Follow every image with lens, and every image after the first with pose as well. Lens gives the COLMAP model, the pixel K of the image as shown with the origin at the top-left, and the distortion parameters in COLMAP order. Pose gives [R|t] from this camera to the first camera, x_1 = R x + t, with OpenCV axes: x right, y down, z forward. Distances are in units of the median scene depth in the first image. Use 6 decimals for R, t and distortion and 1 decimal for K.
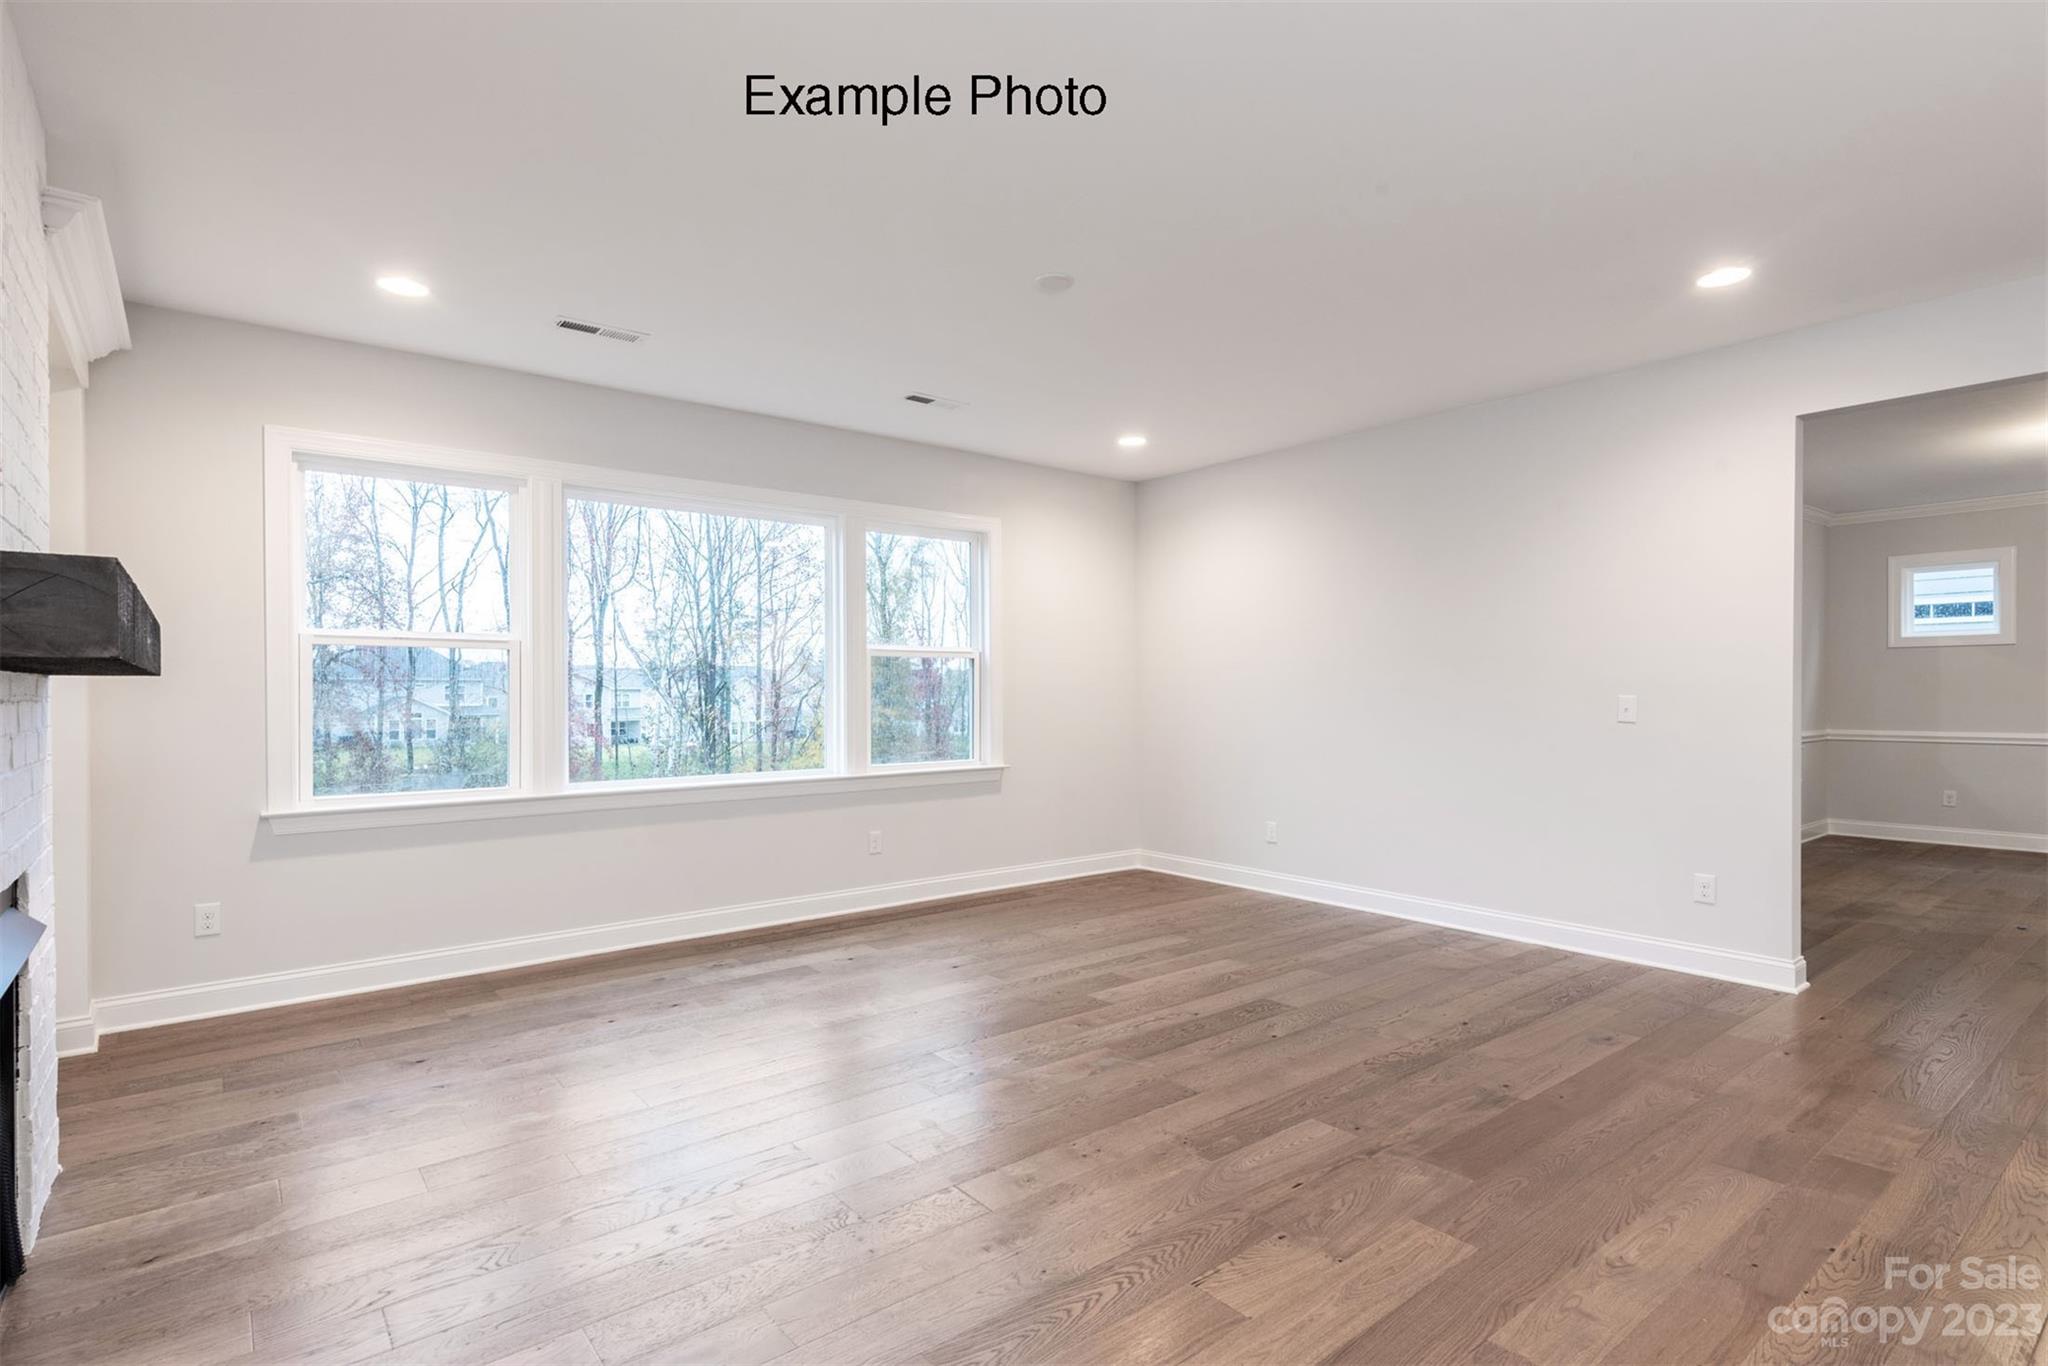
lens RADIAL K [[990.2, 0, 991.9], [0, 990.2, 696.5], [0, 0, 1]] dist [0.002941, 0.007914]
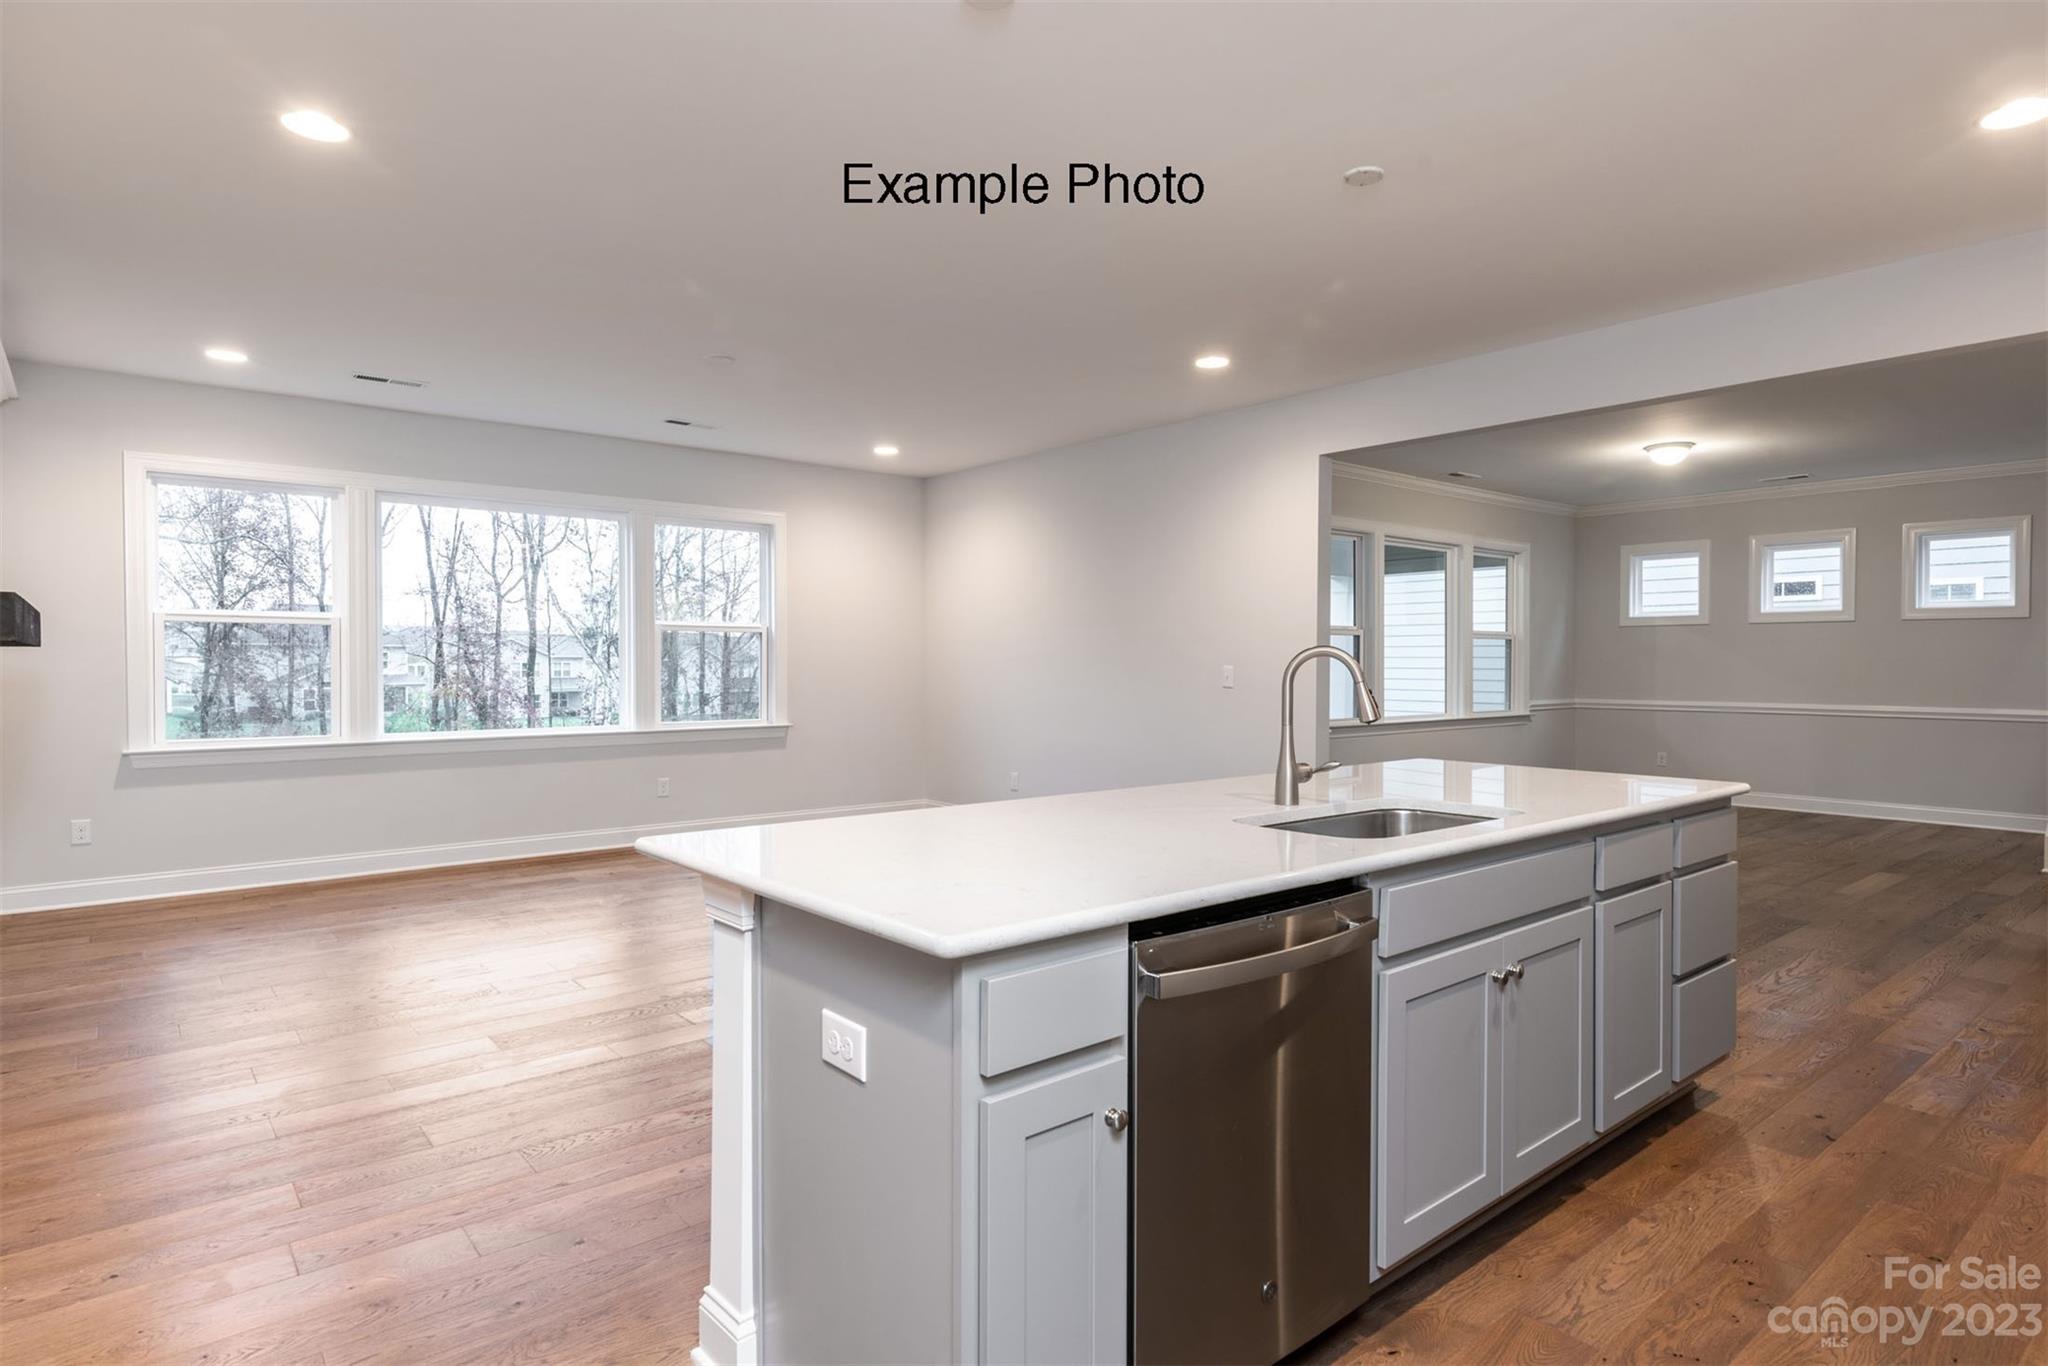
lens RADIAL K [[1099.0, 0, 1024.0], [0, 1099.0, 683.0], [0, 0, 1]] dist [0.014308, 0.000210]
pose [[0.999691, 0.004735, 0.024404, 0.203600], [-0.005077, 0.999889, 0.013979, 0.001031], [-0.024335, -0.014099, 0.999604, -0.238846]]
